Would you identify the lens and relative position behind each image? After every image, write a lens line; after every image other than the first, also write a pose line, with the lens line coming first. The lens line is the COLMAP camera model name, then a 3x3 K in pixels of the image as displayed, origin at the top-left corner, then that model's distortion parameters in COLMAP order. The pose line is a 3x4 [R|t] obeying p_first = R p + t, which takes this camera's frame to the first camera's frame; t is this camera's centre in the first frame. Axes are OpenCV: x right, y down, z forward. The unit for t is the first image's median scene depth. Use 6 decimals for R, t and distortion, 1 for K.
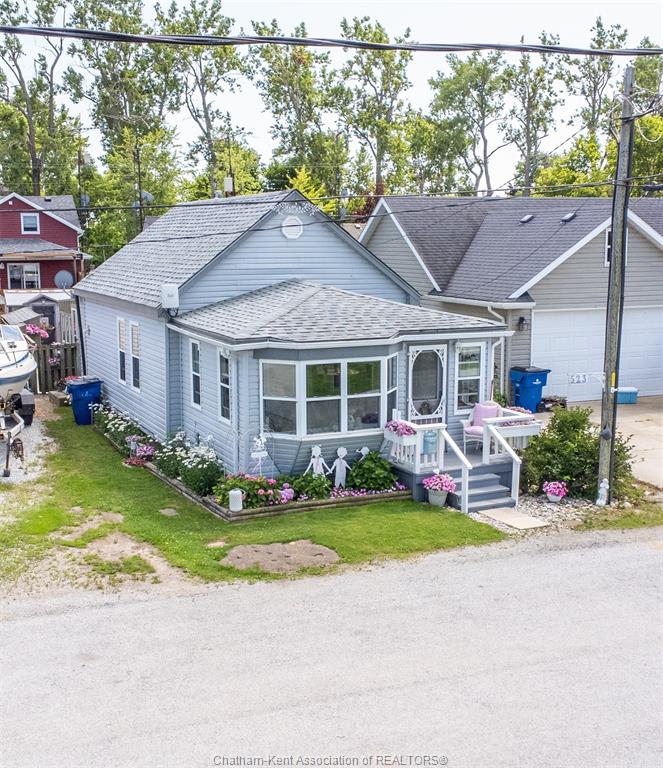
lens RADIAL K [[978.1, 0, 327.4], [0, 978.1, 383.7], [0, 0, 1]] dist [0.011755, 0.000000]
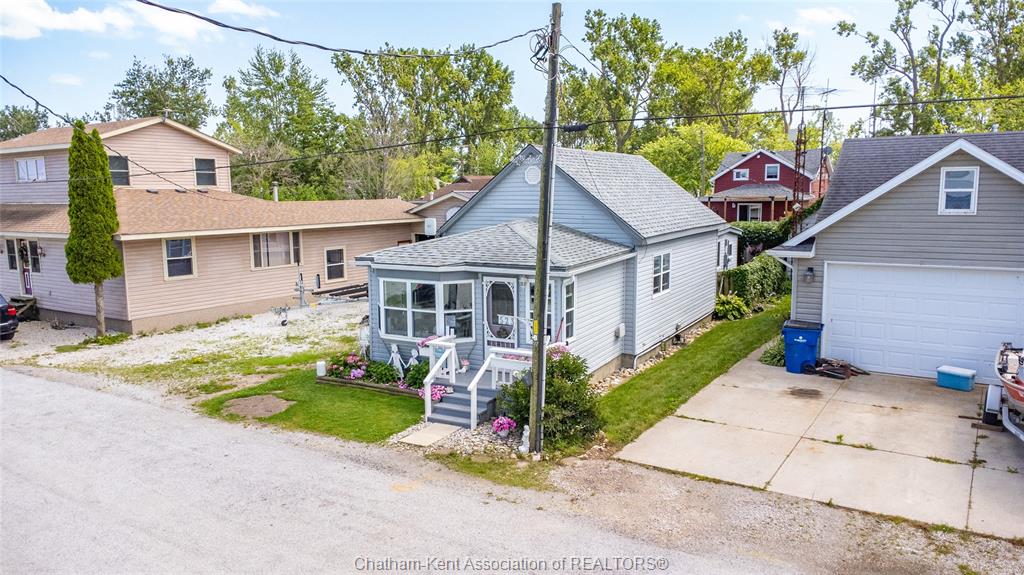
lens RADIAL K [[724.5, 0, 504.8], [0, 724.5, 291.9], [0, 0, 1]] dist [0.017655, -0.004668]
pose [[0.592630, 0.110699, -0.797832, 0.817614], [-0.110580, 0.992314, 0.055544, -0.073460], [0.797848, 0.055307, 0.600316, 0.519833]]
